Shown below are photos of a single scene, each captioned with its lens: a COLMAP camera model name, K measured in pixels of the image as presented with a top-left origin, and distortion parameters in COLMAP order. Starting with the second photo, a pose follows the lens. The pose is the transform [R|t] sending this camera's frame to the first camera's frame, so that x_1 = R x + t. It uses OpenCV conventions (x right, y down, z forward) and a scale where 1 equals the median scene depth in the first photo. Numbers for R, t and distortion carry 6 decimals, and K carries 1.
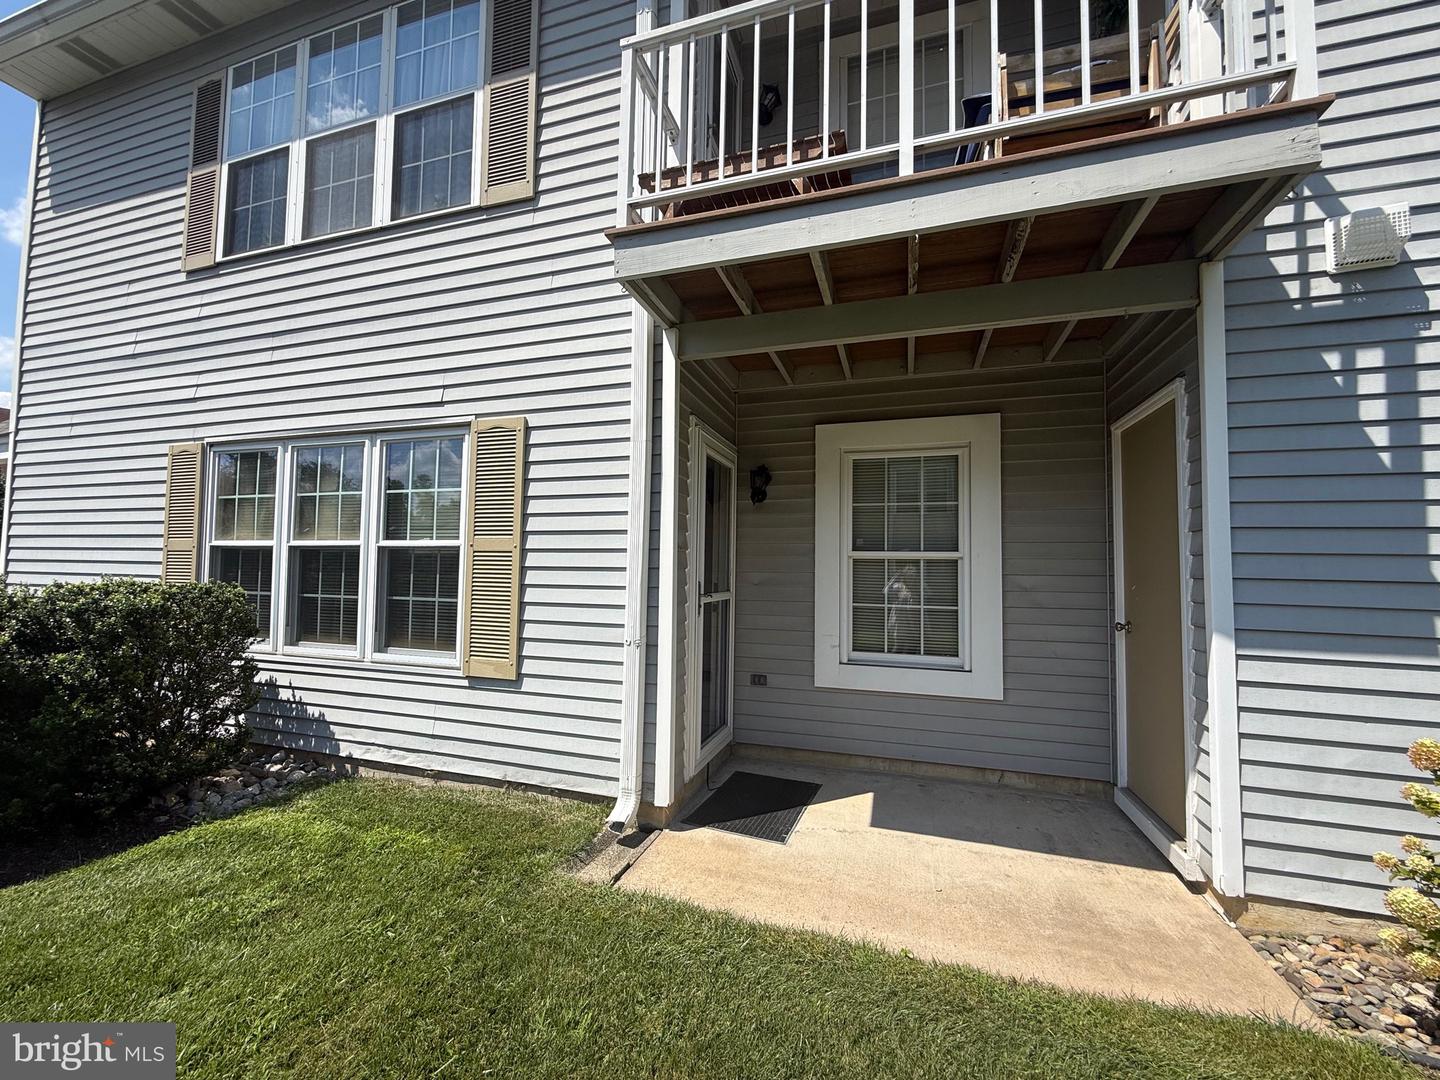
lens RADIAL K [[577.7, 0, 719.7], [0, 577.7, 541.4], [0, 0, 1]] dist [-0.000290, 0.000196]
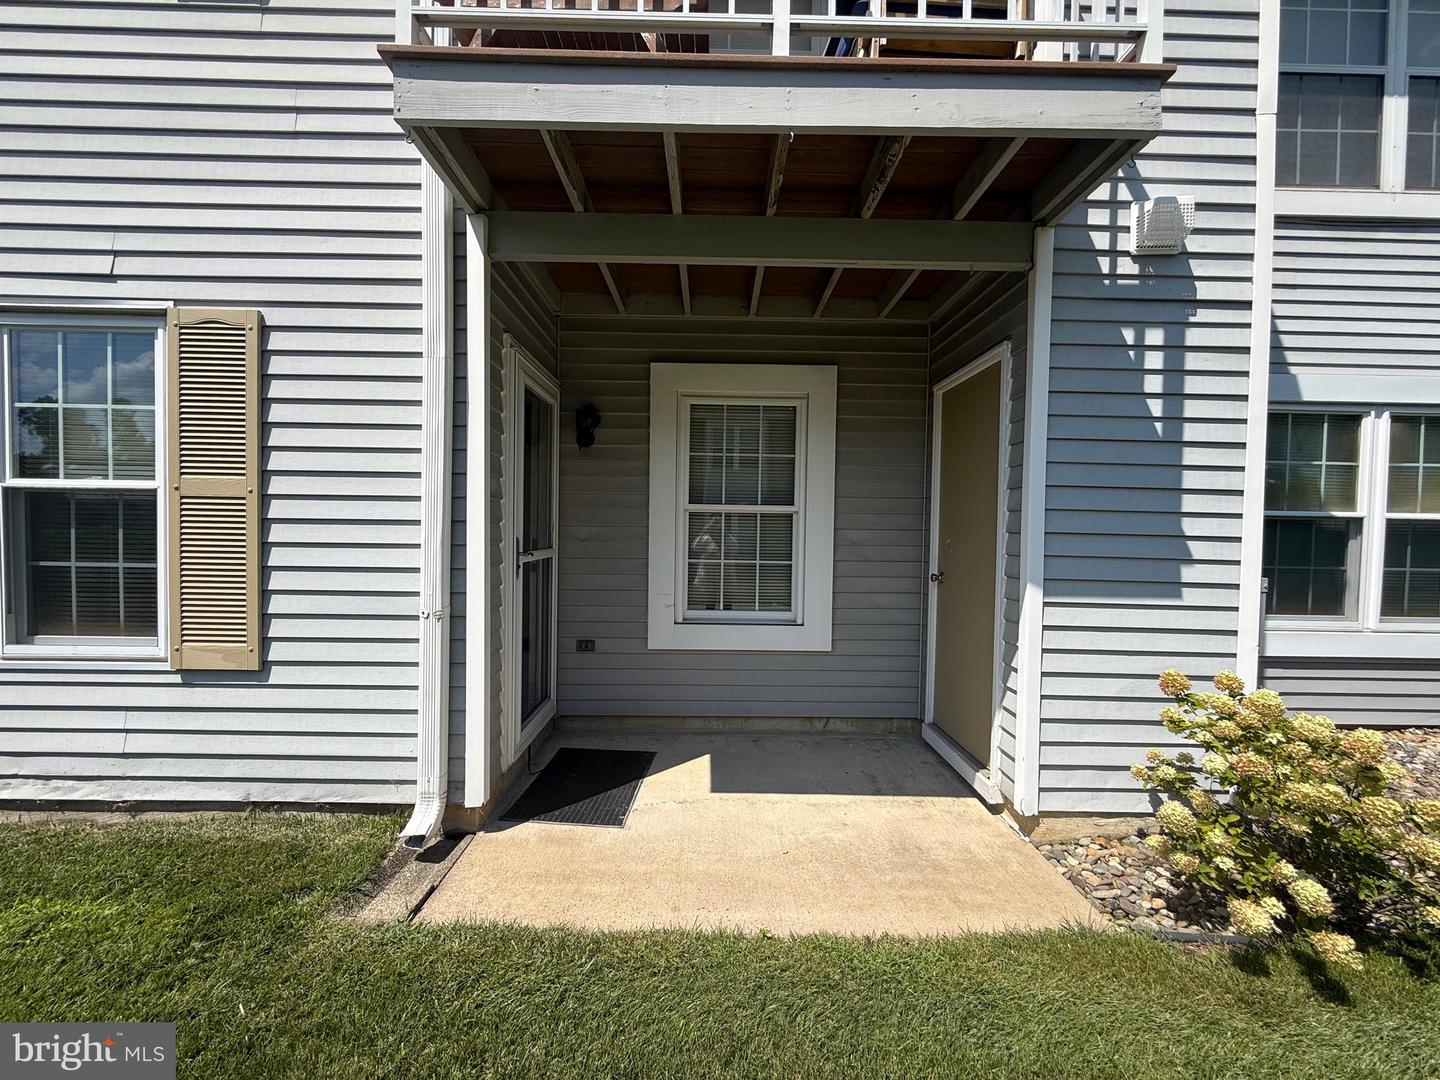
lens RADIAL K [[577.7, 0, 719.7], [0, 577.7, 541.4], [0, 0, 1]] dist [-0.000290, 0.000196]
pose [[0.948238, -0.007547, 0.317471, -0.025907], [-0.017942, 0.996847, 0.077287, 0.005818], [-0.317053, -0.078983, 0.945113, 0.128118]]
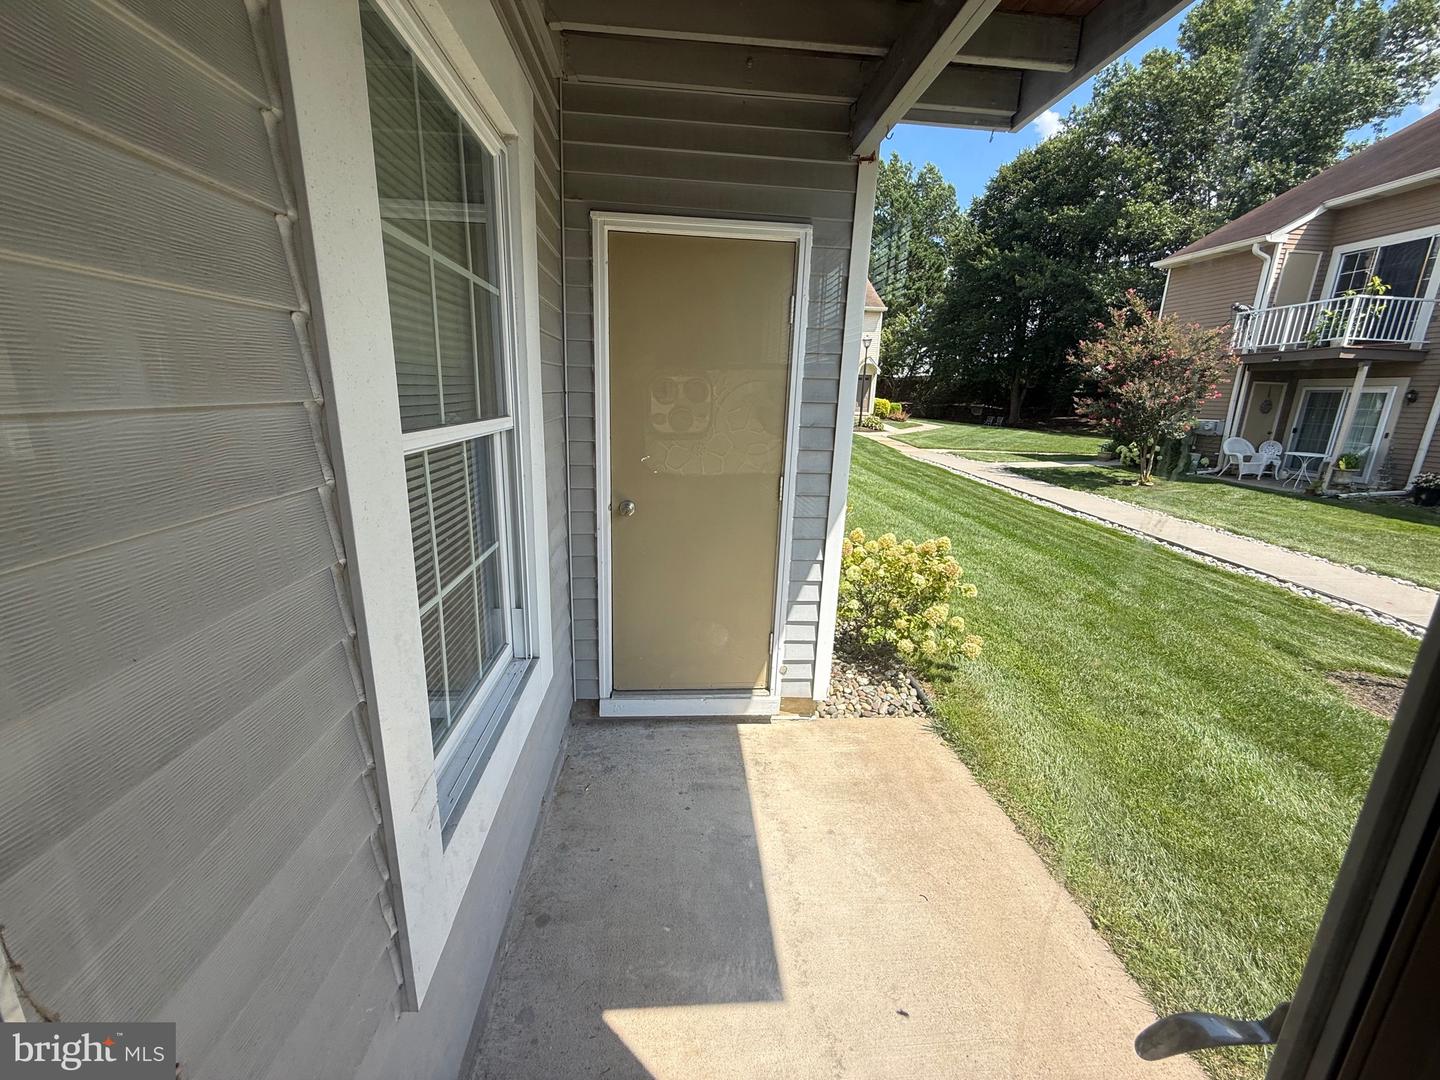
lens RADIAL K [[577.7, 0, 719.7], [0, 577.7, 541.4], [0, 0, 1]] dist [-0.000290, 0.000196]
pose [[-0.380087, -0.259738, 0.887733, -0.061233], [-0.087195, 0.965550, 0.245173, -0.014076], [-0.920832, 0.015781, -0.389641, 1.272551]]
